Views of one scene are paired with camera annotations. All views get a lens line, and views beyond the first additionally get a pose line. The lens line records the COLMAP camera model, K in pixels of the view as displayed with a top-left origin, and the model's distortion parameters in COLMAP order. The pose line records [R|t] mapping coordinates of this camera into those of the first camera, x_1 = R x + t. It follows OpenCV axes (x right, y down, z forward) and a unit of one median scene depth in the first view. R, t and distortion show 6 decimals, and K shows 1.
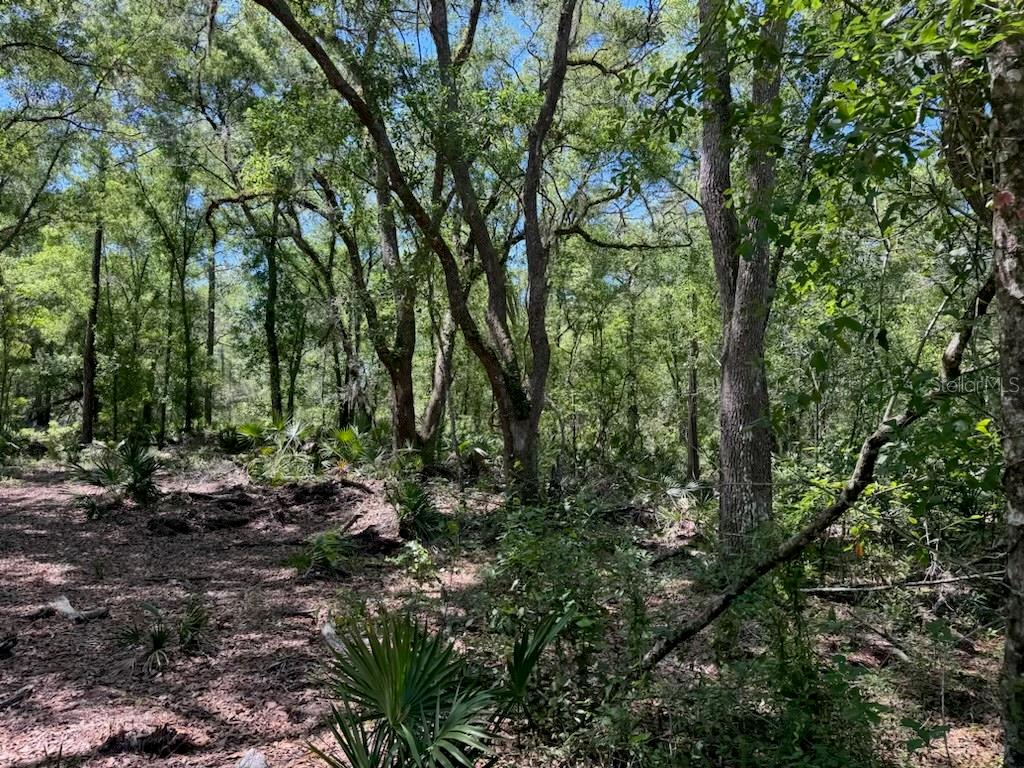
lens RADIAL K [[711.7, 0, 512.0], [0, 711.7, 384.0], [0, 0, 1]] dist [0.053452, -0.062254]
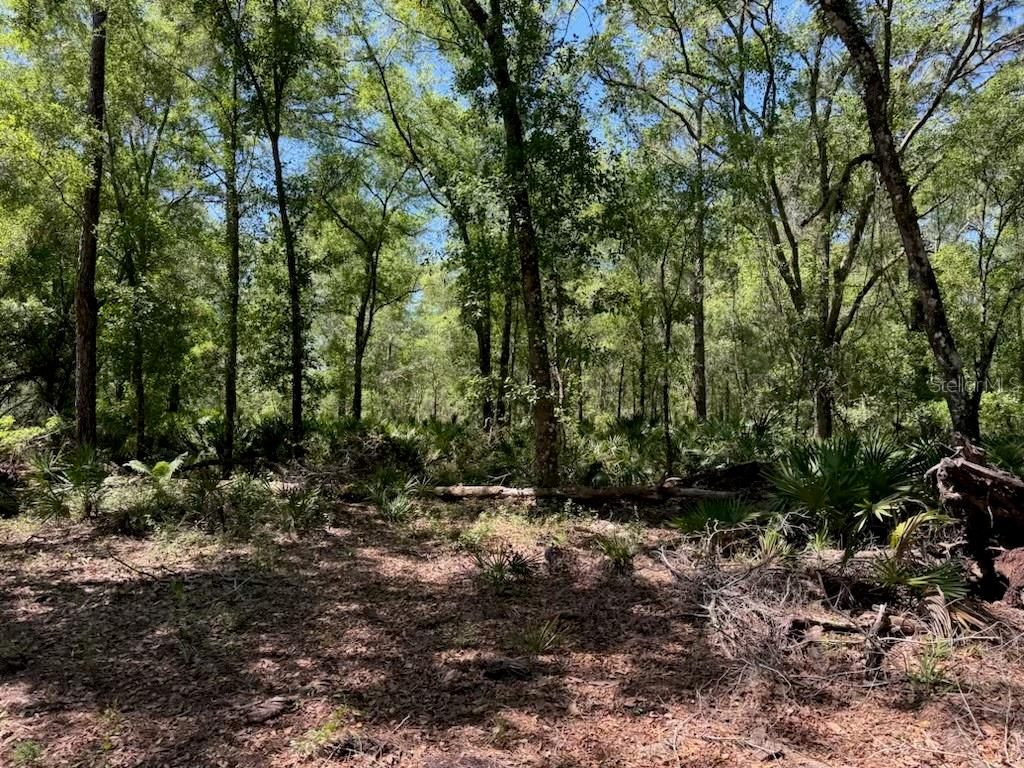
lens RADIAL K [[721.8, 0, 511.5], [0, 721.8, 395.7], [0, 0, 1]] dist [-0.003250, -0.003120]
pose [[0.995196, -0.003099, 0.097858, -0.365933], [-0.000235, 0.999420, 0.034040, 0.020638], [-0.097906, -0.033899, 0.994618, 0.502670]]
